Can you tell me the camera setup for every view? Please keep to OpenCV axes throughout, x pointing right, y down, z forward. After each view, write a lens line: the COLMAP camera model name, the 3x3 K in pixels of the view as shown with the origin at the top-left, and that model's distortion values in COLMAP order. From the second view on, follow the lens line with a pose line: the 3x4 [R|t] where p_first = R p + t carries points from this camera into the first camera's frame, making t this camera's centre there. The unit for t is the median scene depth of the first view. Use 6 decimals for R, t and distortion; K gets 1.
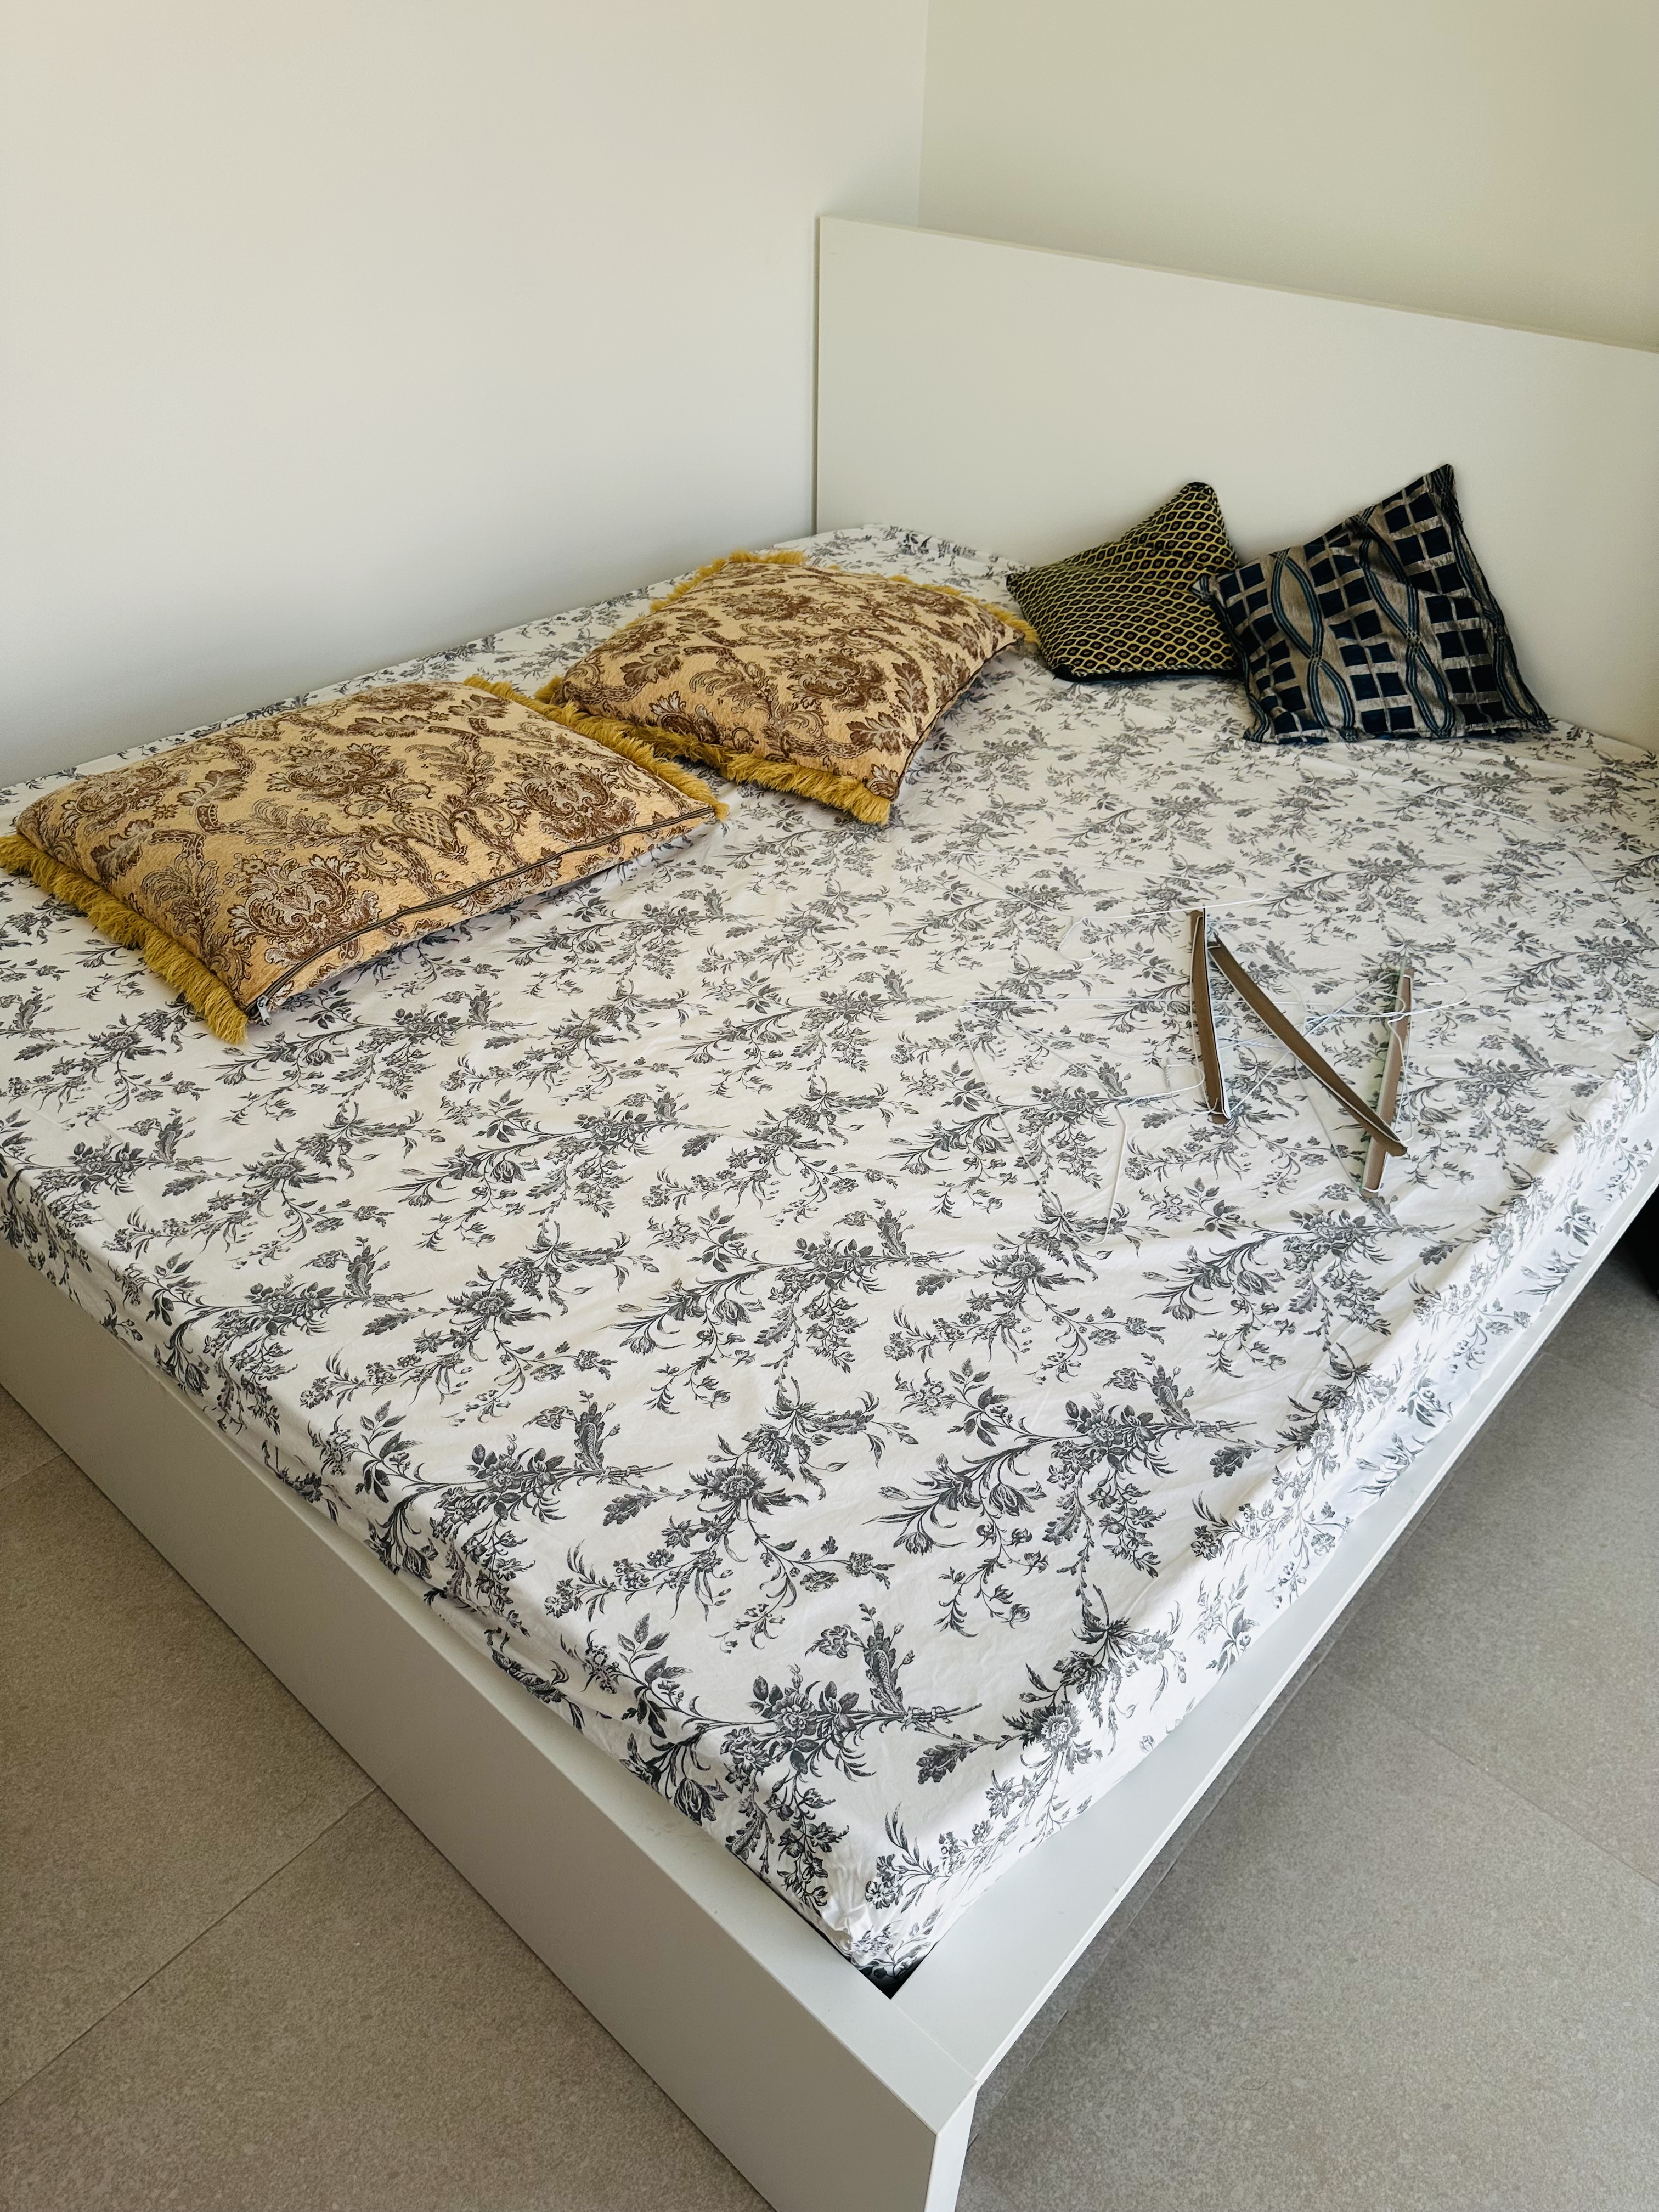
lens RADIAL K [[1555.2, 0, 843.0], [0, 1555.2, 1097.6], [0, 0, 1]] dist [0.079630, -0.077189]
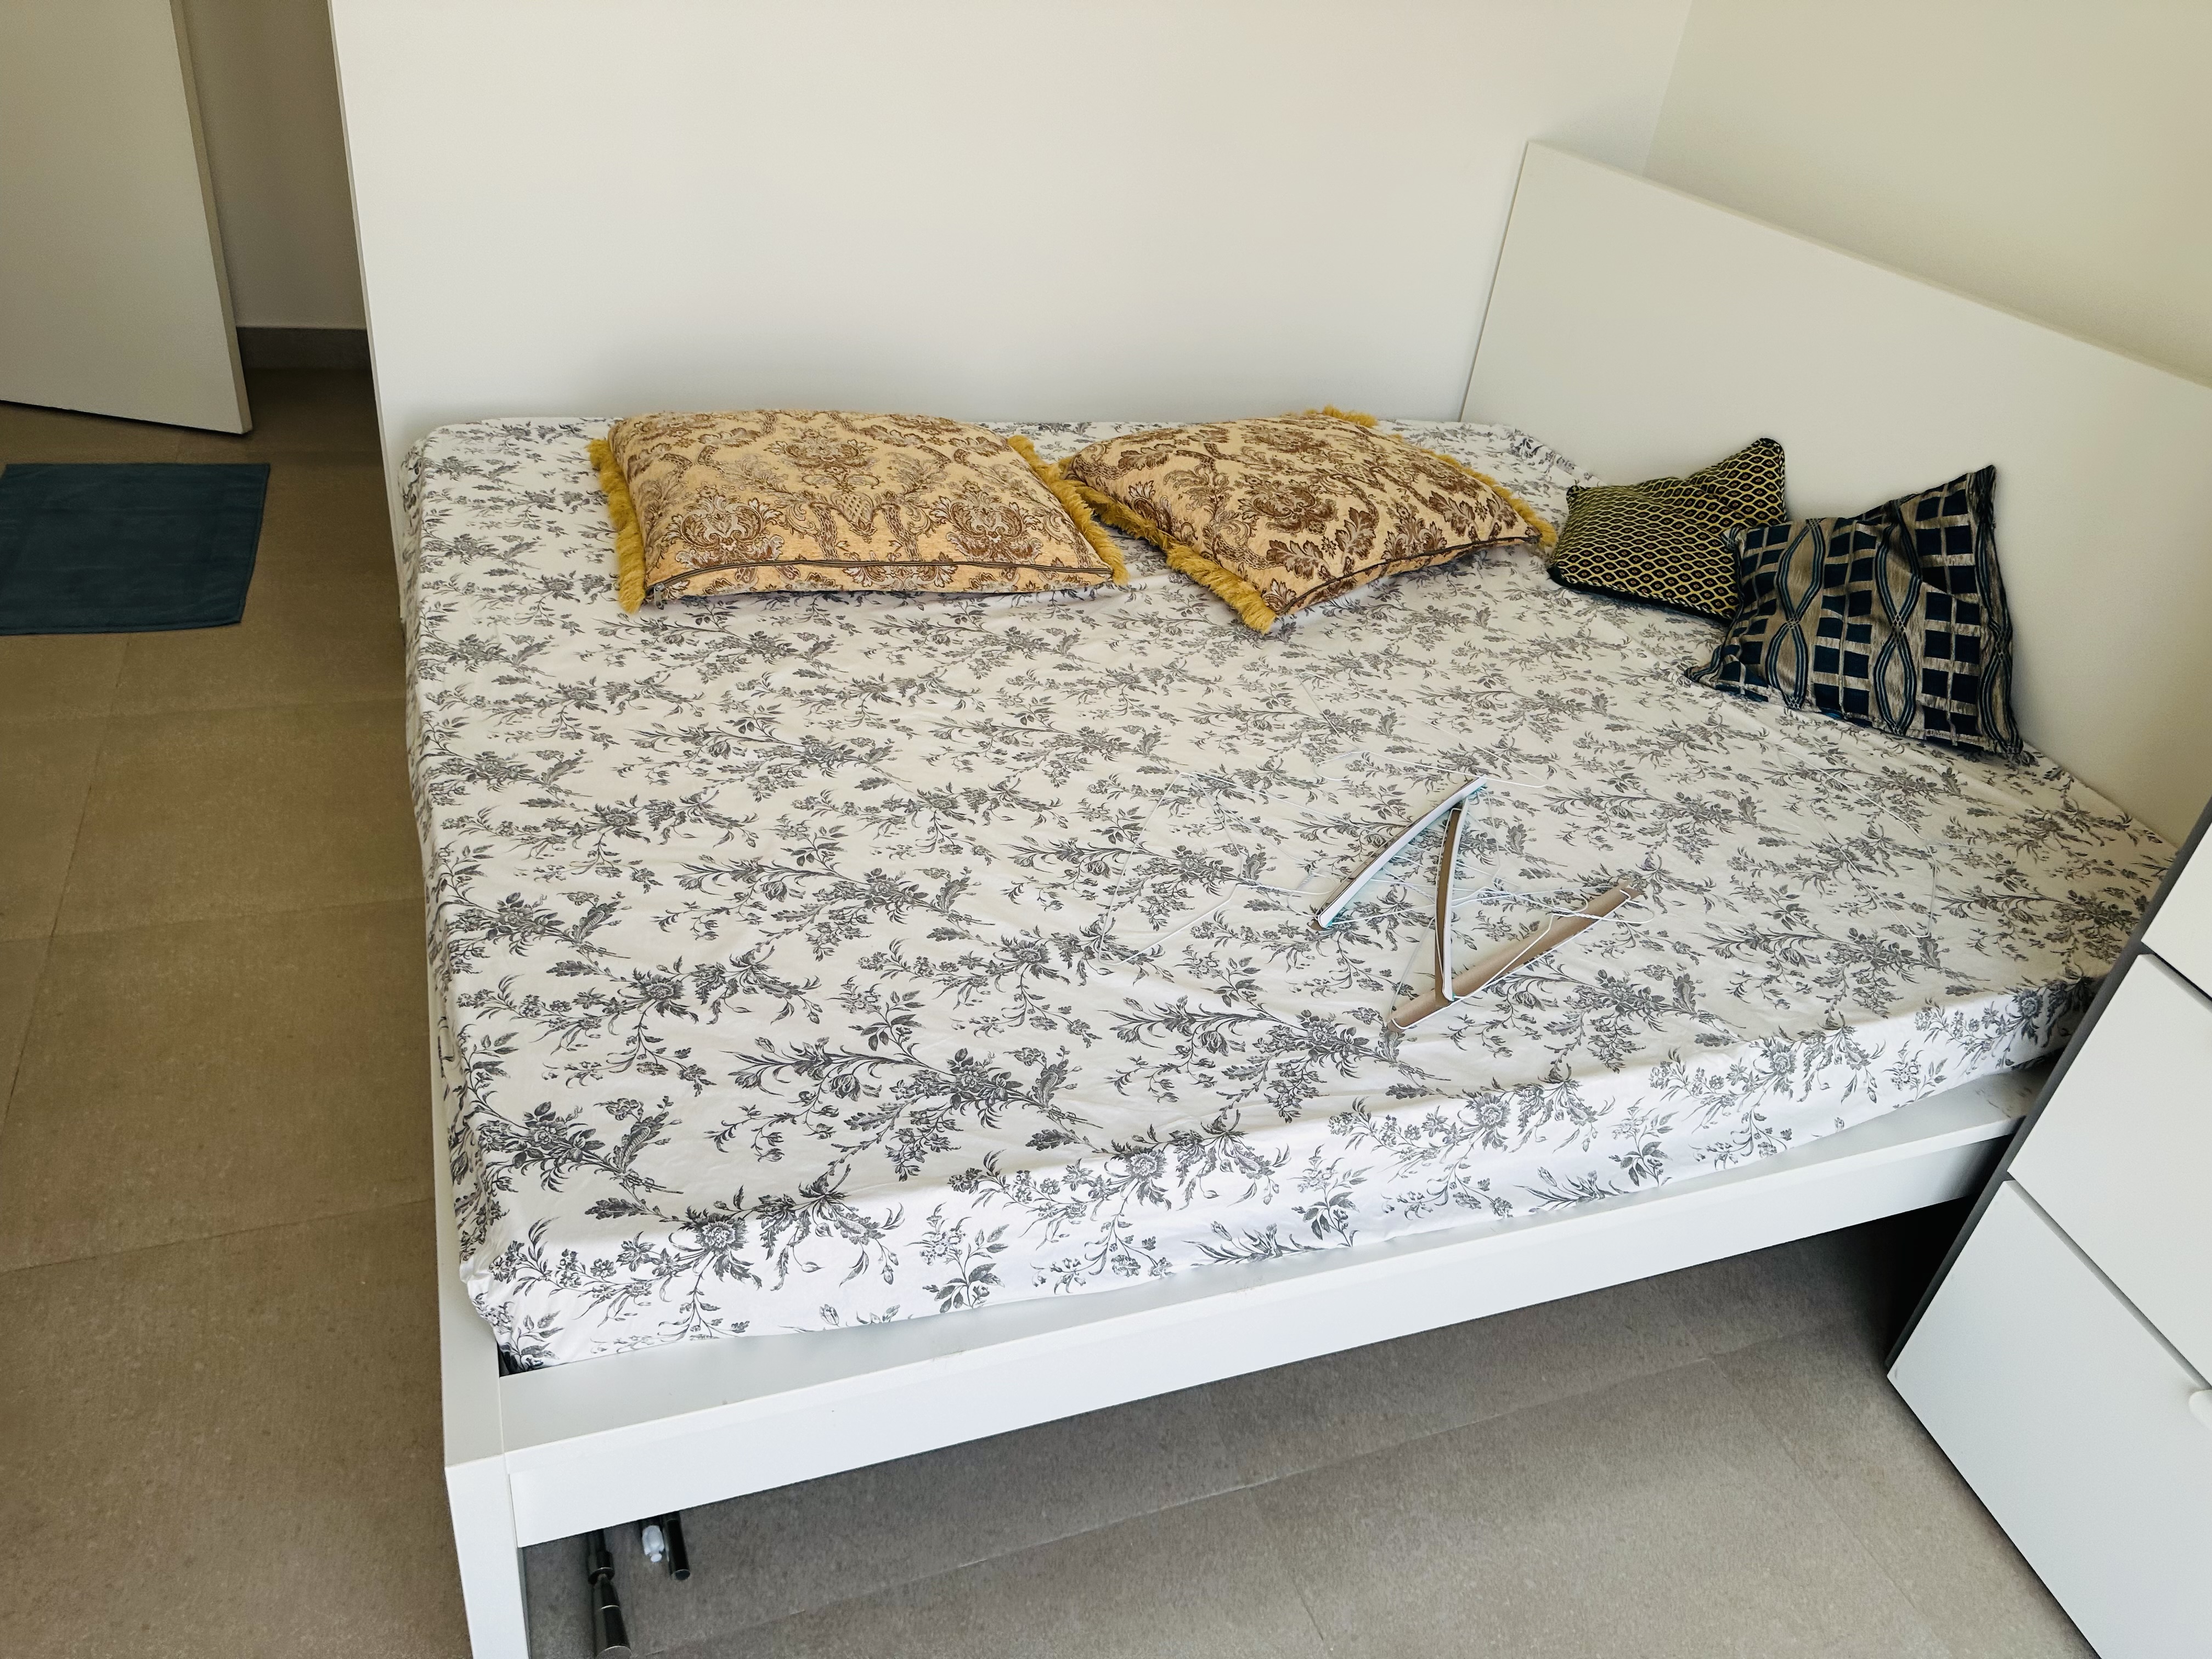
lens RADIAL K [[1555.2, 0, 1112.7], [0, 1555.2, 814.7], [0, 0, 1]] dist [0.079630, -0.077189]
pose [[0.882921, 0.314723, -0.348424, 0.384132], [-0.353849, 0.933788, -0.053201, 0.040391], [0.308610, 0.170262, 0.935826, -0.023159]]
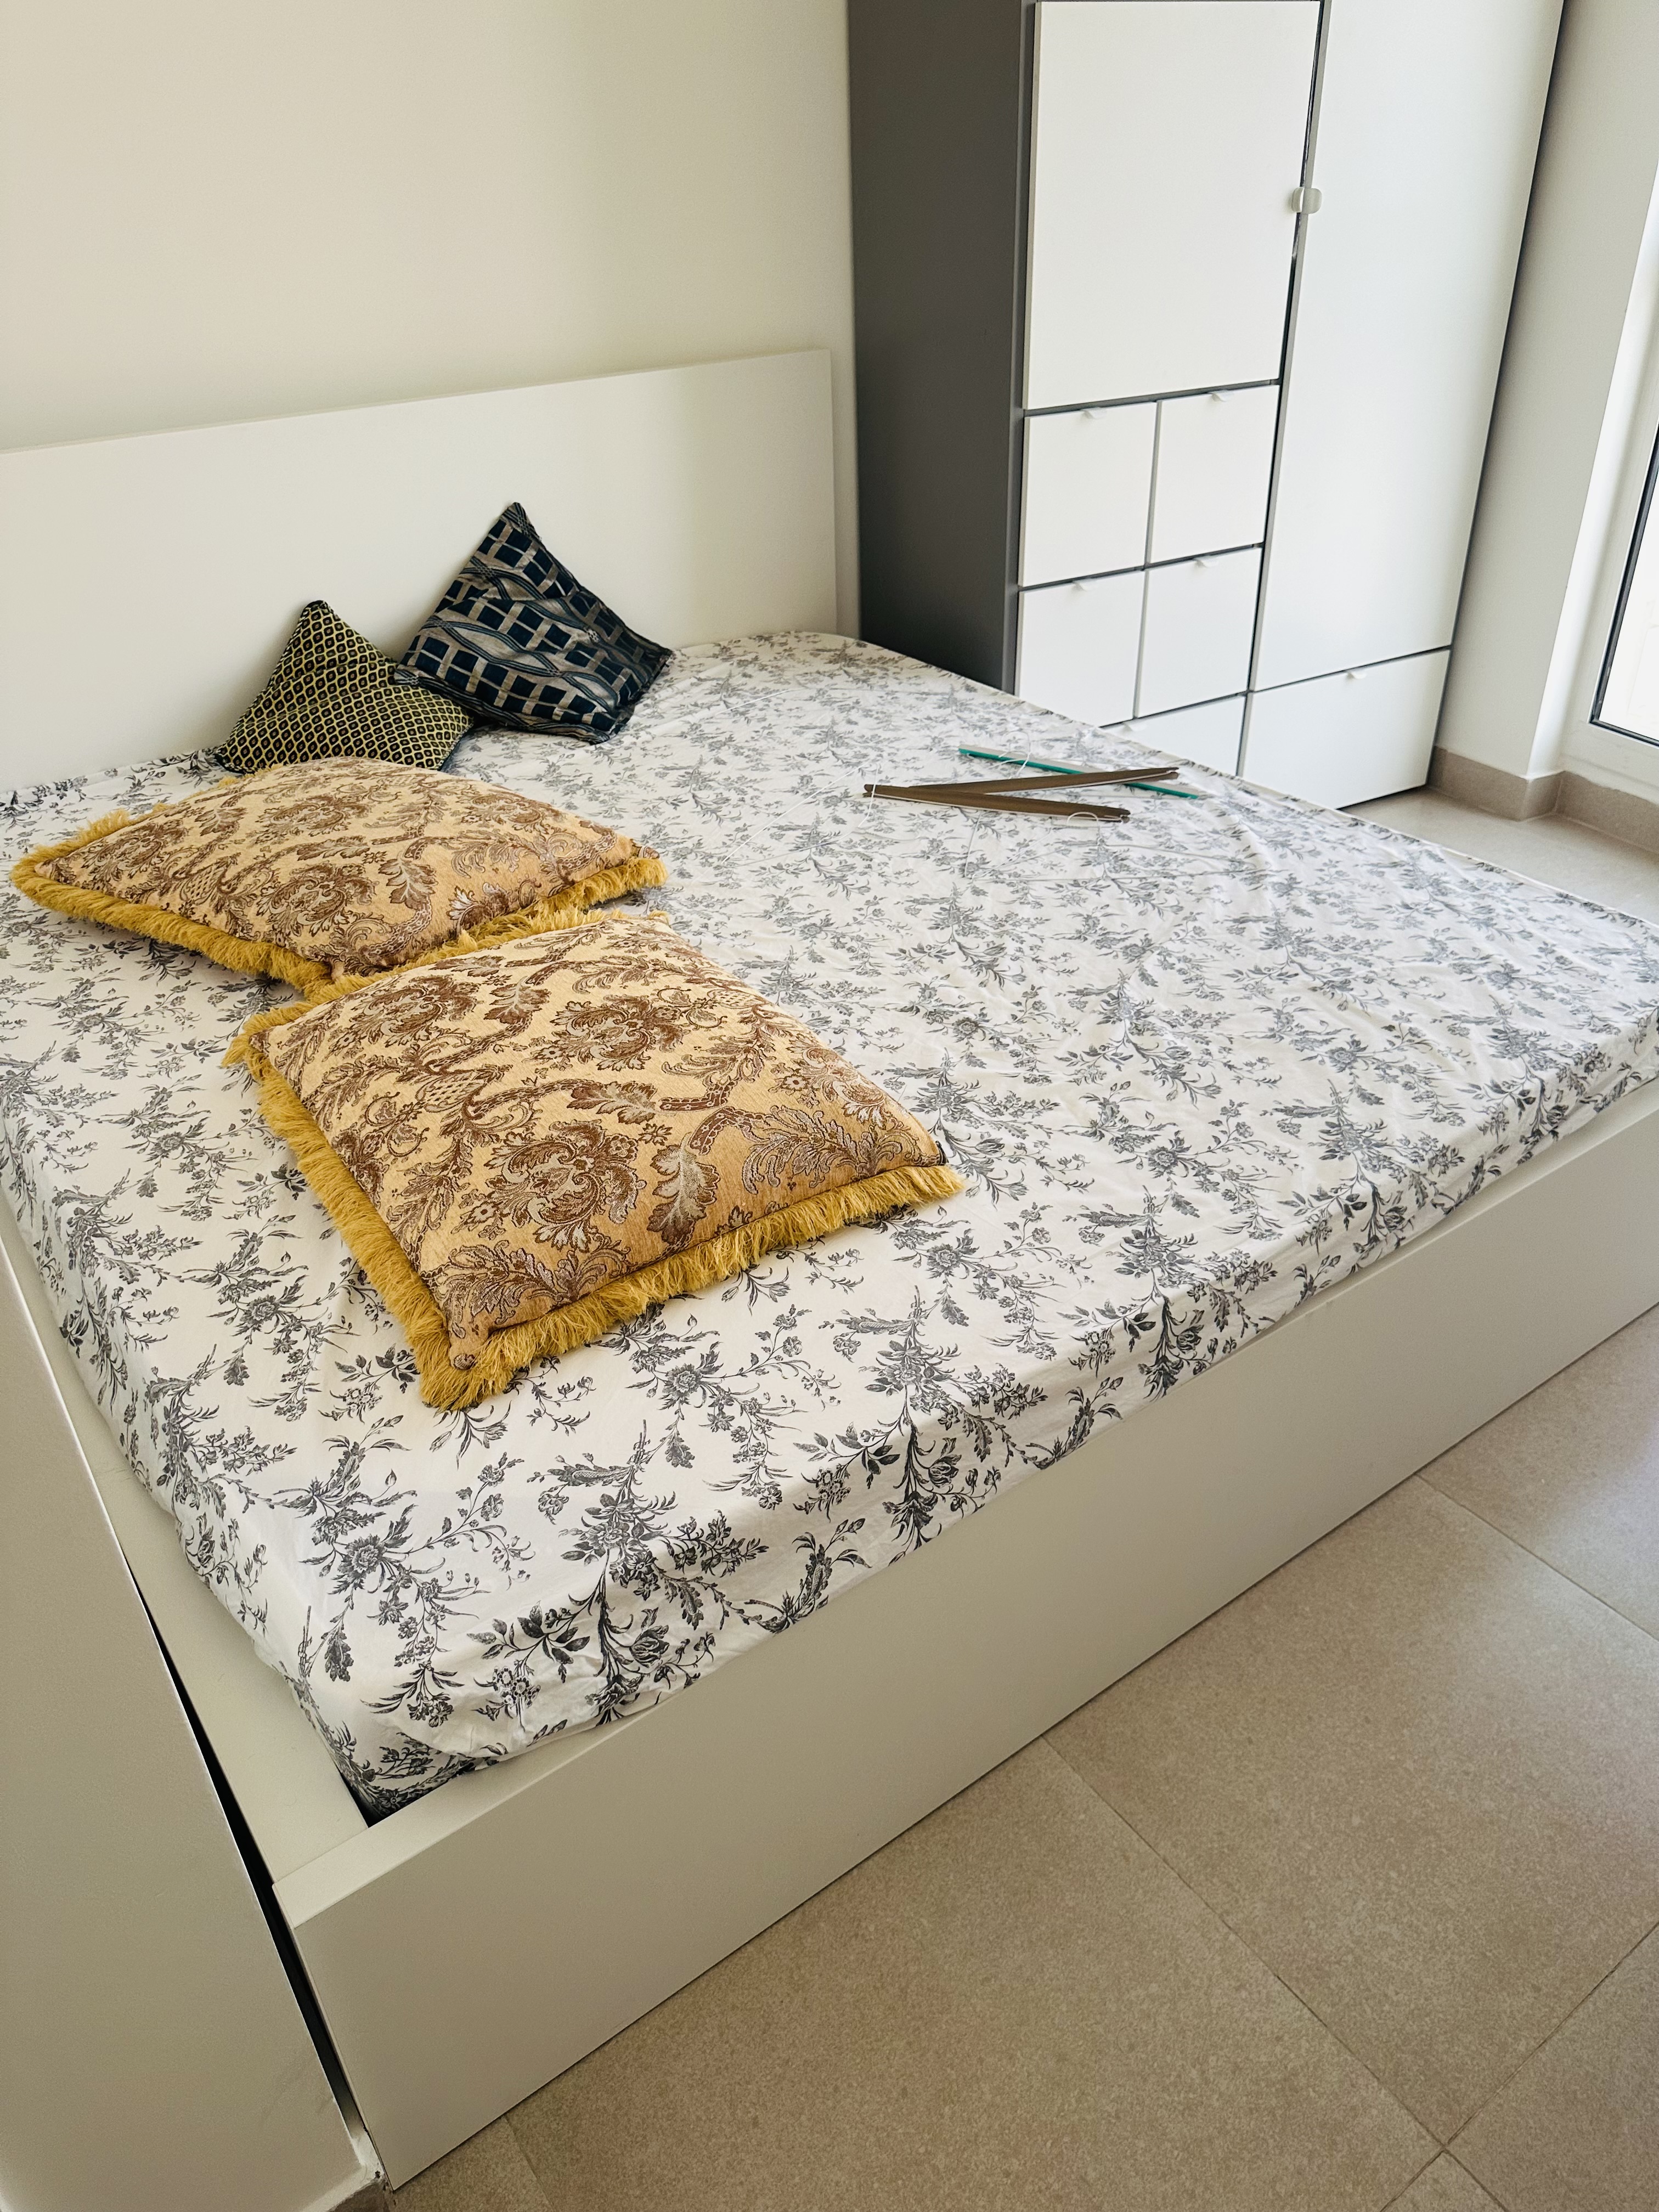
lens RADIAL K [[1555.2, 0, 828.7], [0, 1555.2, 1104.4], [0, 0, 1]] dist [0.079630, -0.077189]
pose [[0.221869, -0.549662, 0.805385, -1.009444], [0.608133, 0.723650, 0.326350, -0.384743], [-0.762200, 0.417374, 0.494823, 0.482826]]
